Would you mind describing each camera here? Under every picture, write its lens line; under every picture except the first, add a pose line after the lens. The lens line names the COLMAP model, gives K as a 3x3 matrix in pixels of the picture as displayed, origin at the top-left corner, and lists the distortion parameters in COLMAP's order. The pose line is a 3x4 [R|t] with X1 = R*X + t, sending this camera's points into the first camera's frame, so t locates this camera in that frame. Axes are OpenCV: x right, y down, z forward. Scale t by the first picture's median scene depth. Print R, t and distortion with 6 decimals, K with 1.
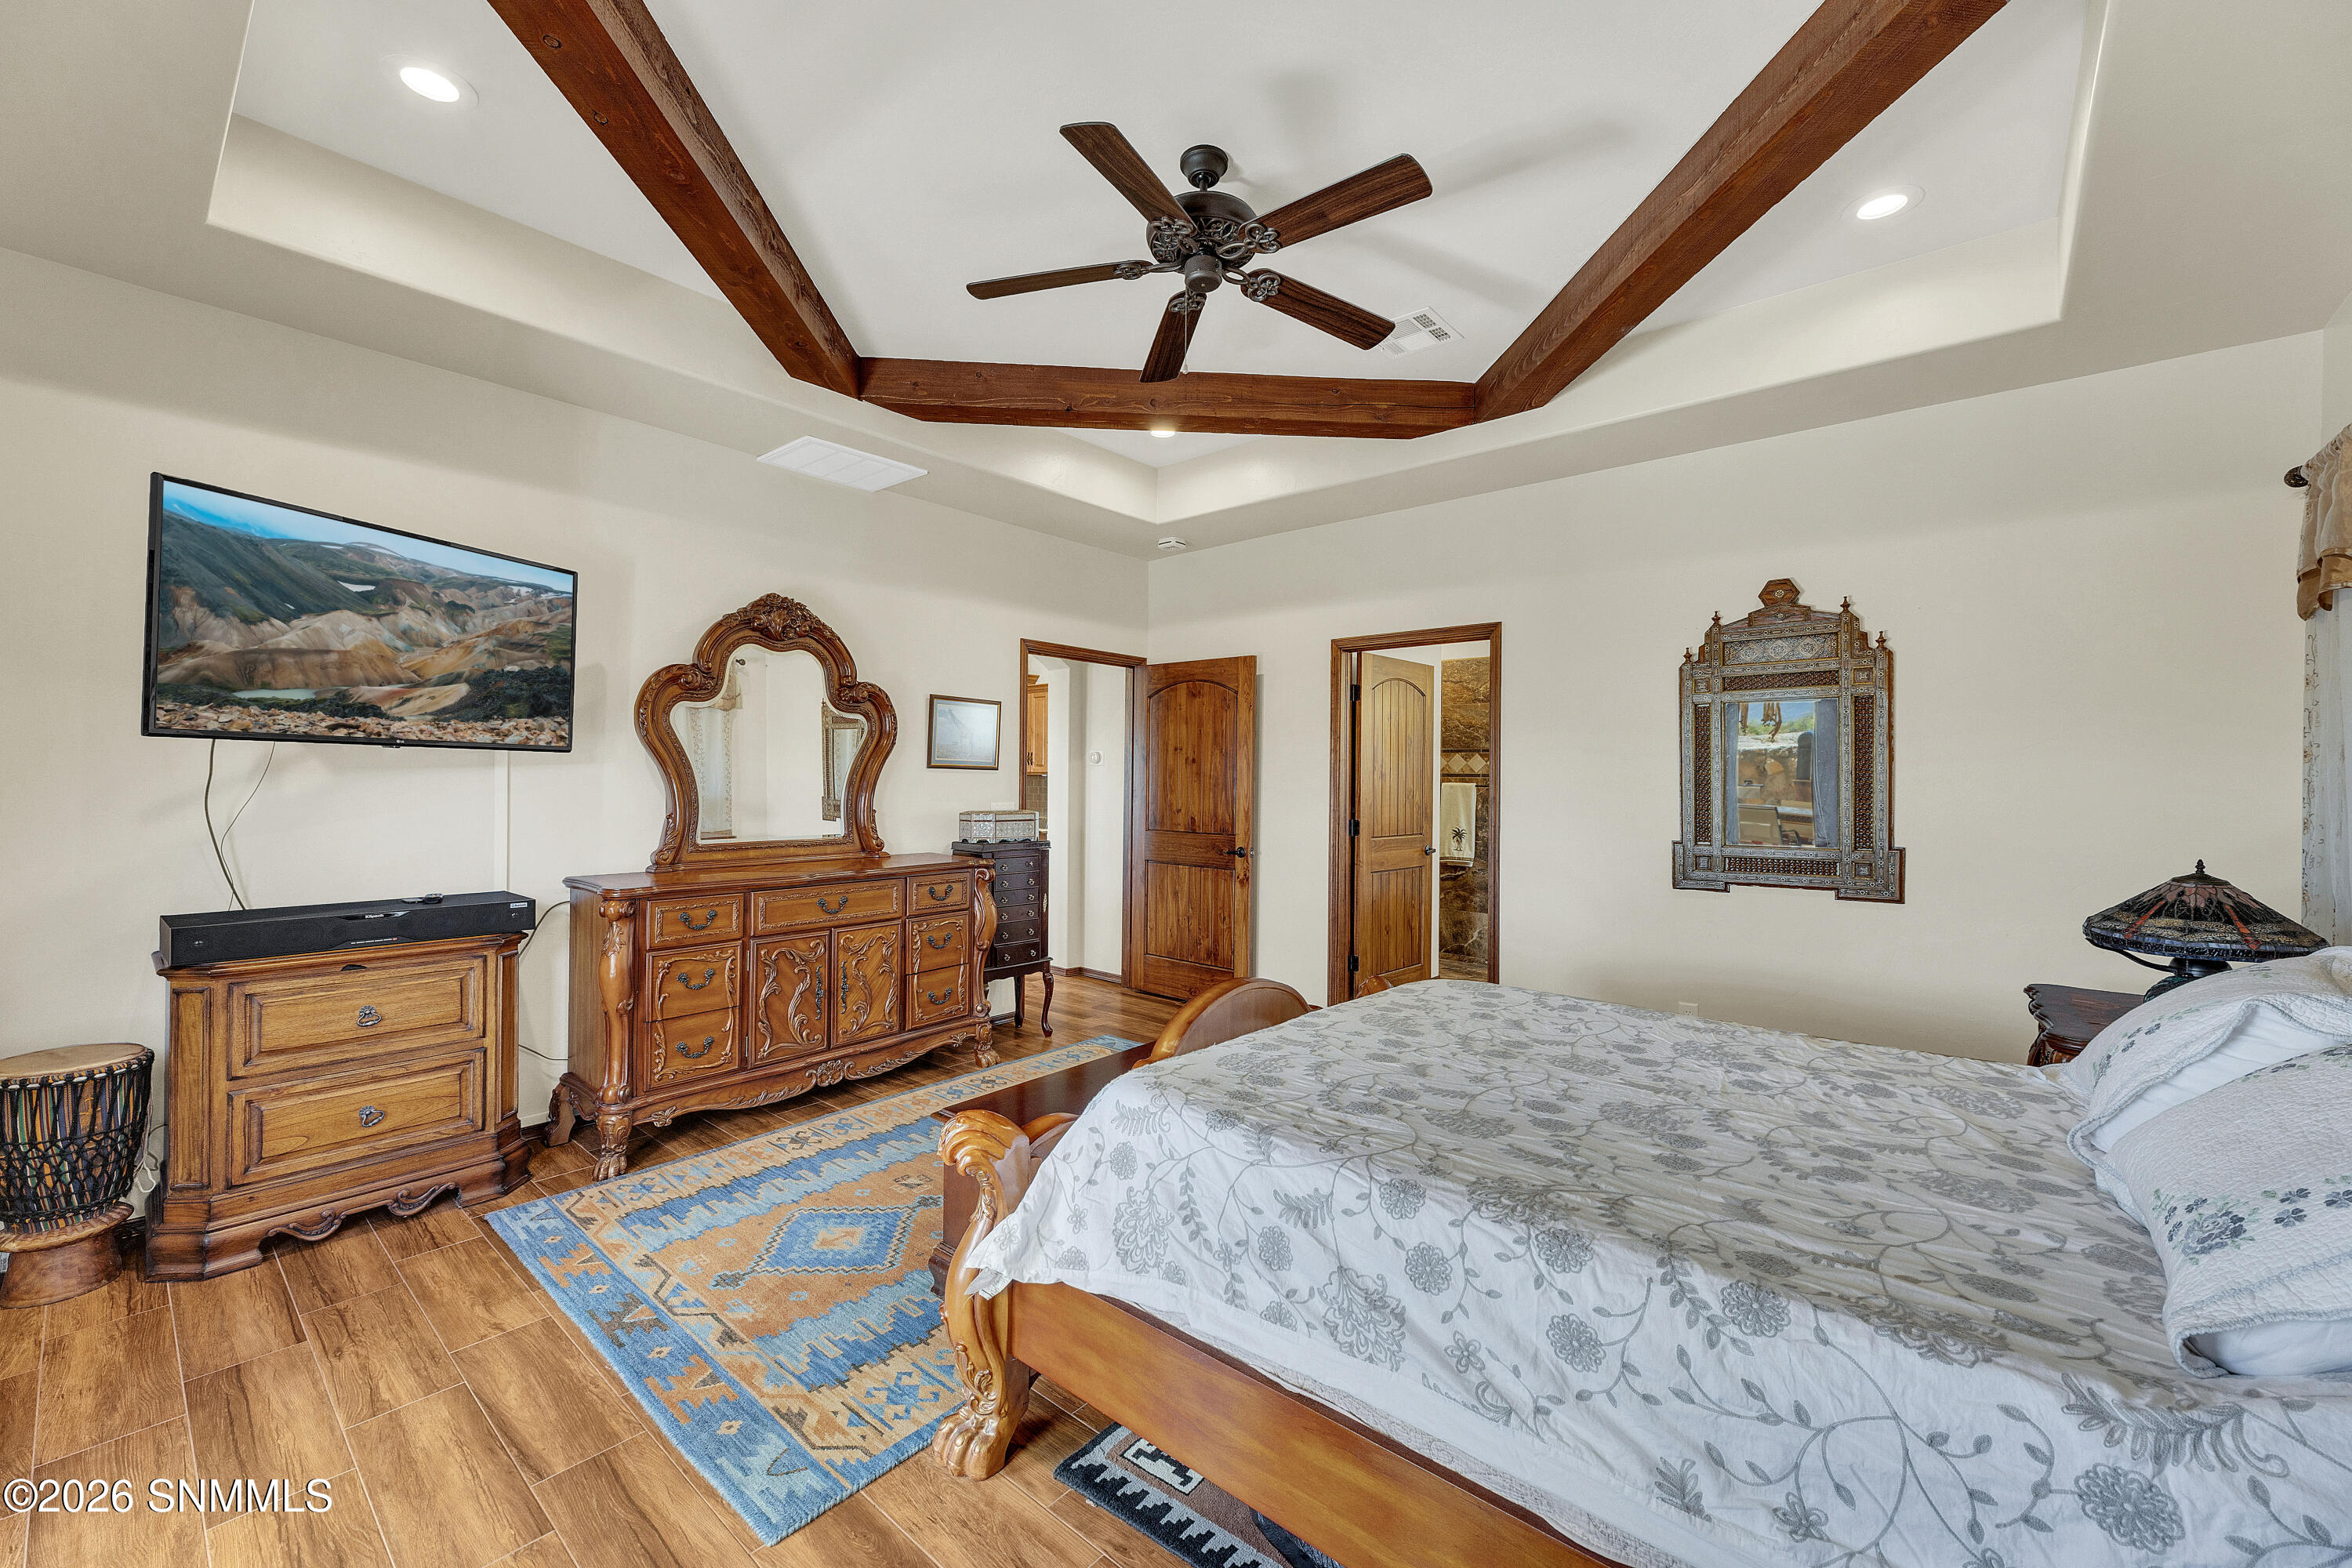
lens RADIAL K [[927.0, 0, 1176.0], [0, 927.0, 779.6], [0, 0, 1]] dist [-0.000522, 0.000047]
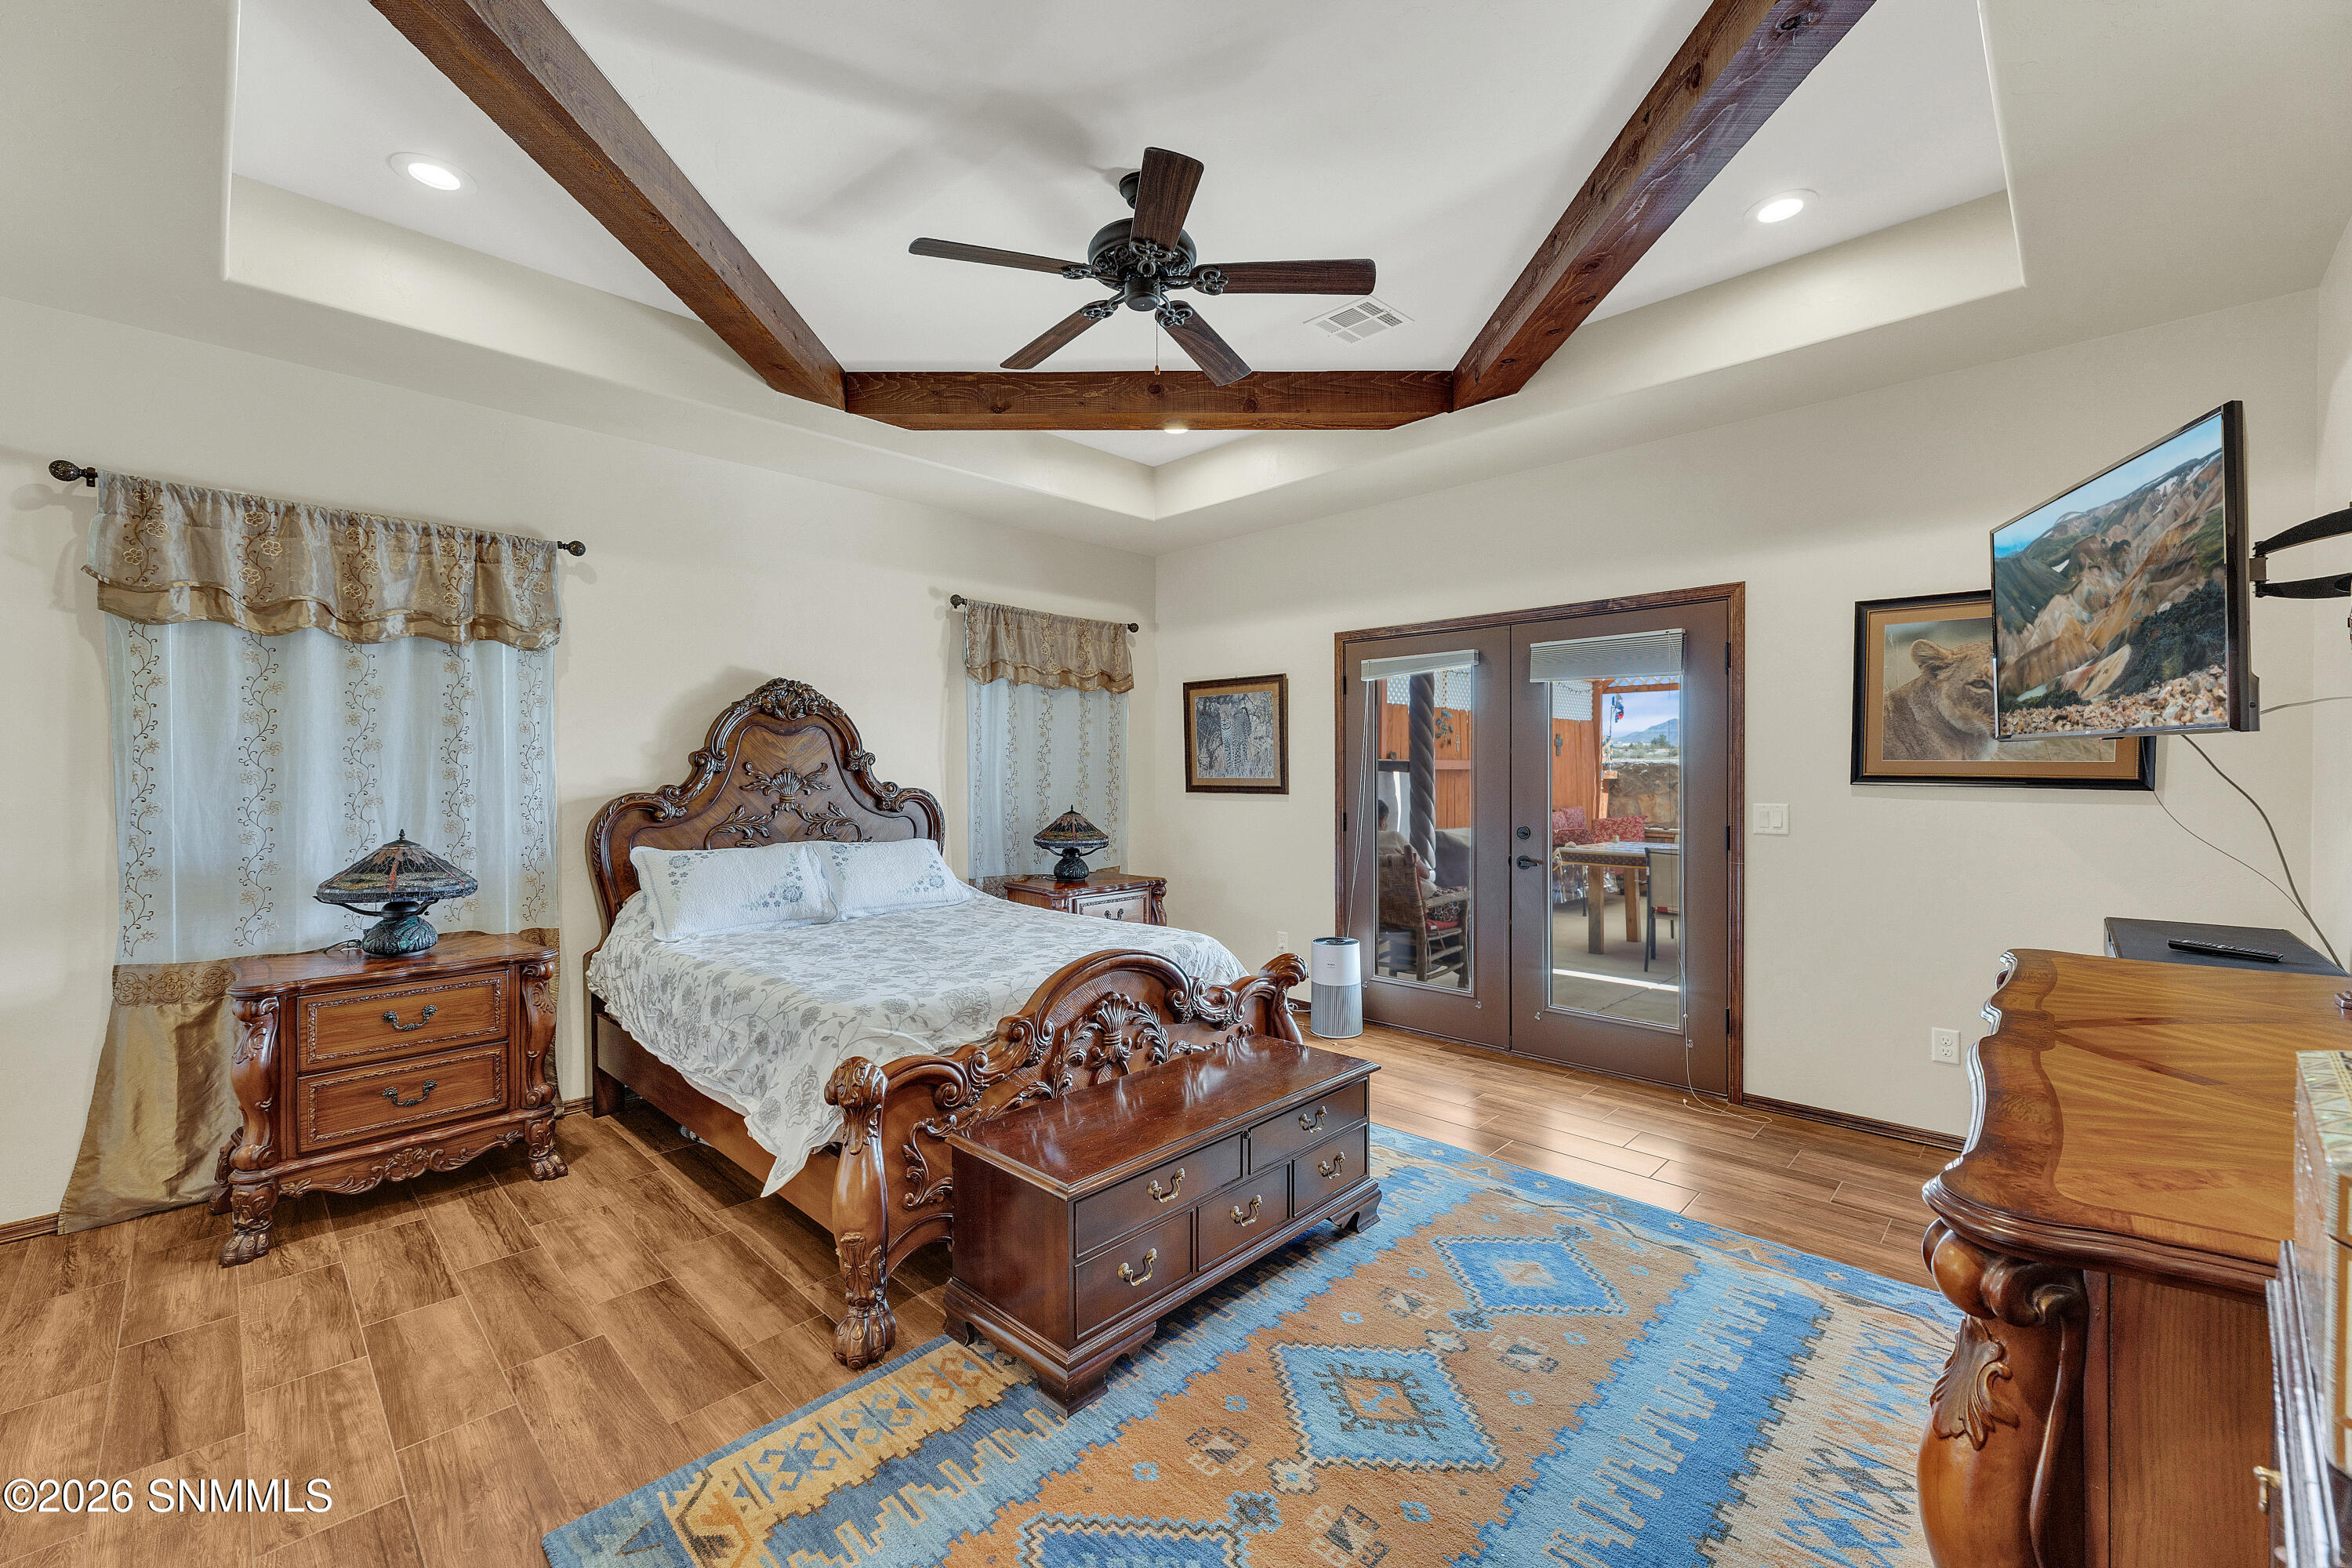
lens RADIAL K [[927.0, 0, 1186.6], [0, 927.0, 781.2], [0, 0, 1]] dist [-0.000522, 0.000047]
pose [[-0.998188, -0.003461, 0.060081, -0.076122], [-0.003367, 0.999993, 0.001655, 0.004722], [-0.060086, 0.001450, -0.998192, 1.788212]]
